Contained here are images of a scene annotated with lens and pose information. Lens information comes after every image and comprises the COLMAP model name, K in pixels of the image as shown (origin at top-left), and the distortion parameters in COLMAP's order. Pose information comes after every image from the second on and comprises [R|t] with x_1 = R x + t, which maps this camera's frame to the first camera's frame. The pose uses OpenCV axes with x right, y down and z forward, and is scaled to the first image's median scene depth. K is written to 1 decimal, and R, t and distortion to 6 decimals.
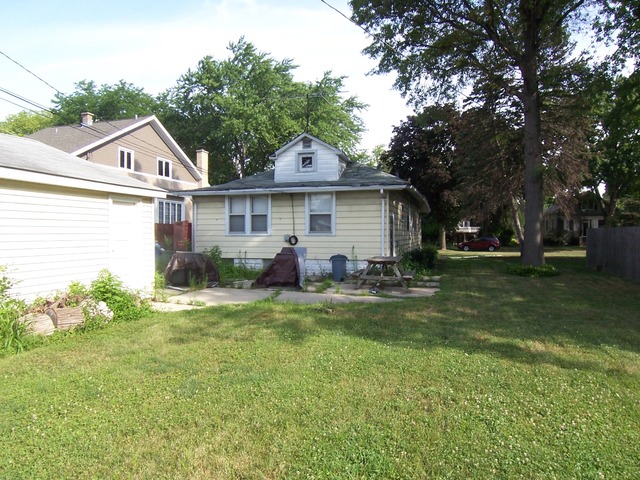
lens RADIAL K [[434.3, 0, 316.4], [0, 434.3, 241.9], [0, 0, 1]] dist [-0.014176, -0.040011]
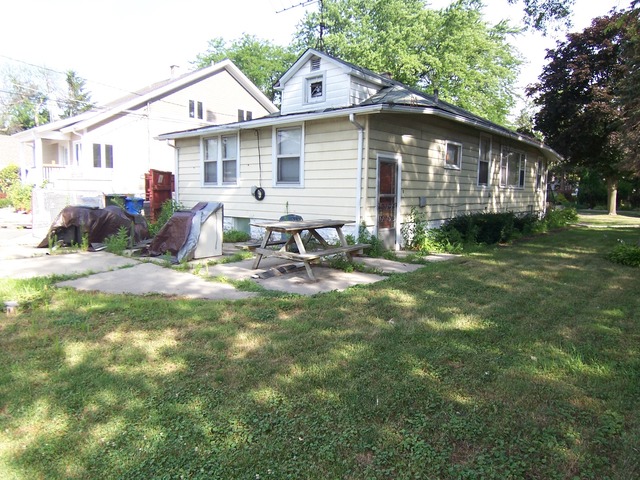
lens RADIAL K [[434.3, 0, 317.6], [0, 434.3, 237.9], [0, 0, 1]] dist [-0.014176, -0.040011]
pose [[0.915710, 0.053232, -0.398298, 0.292510], [-0.018536, 0.995727, 0.090462, 0.002333], [0.401412, -0.075454, 0.912784, 0.307114]]
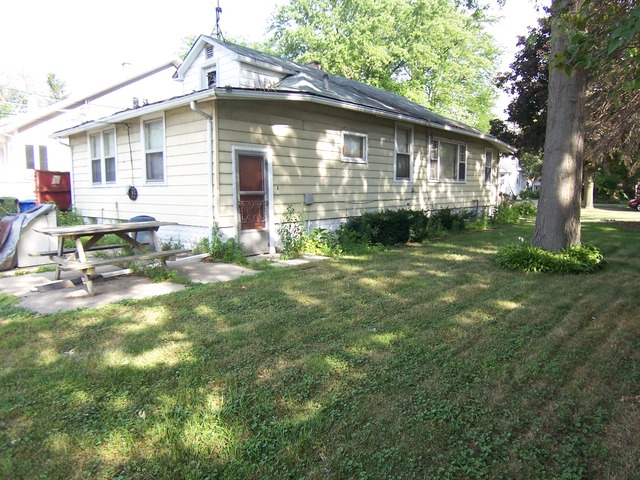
lens RADIAL K [[434.3, 0, 317.2], [0, 434.3, 237.1], [0, 0, 1]] dist [-0.014176, -0.040011]
pose [[0.908654, 0.040773, -0.415555, 0.427482], [-0.002226, 0.995680, 0.092826, 0.000846], [0.417545, -0.083421, 0.904819, 0.434030]]
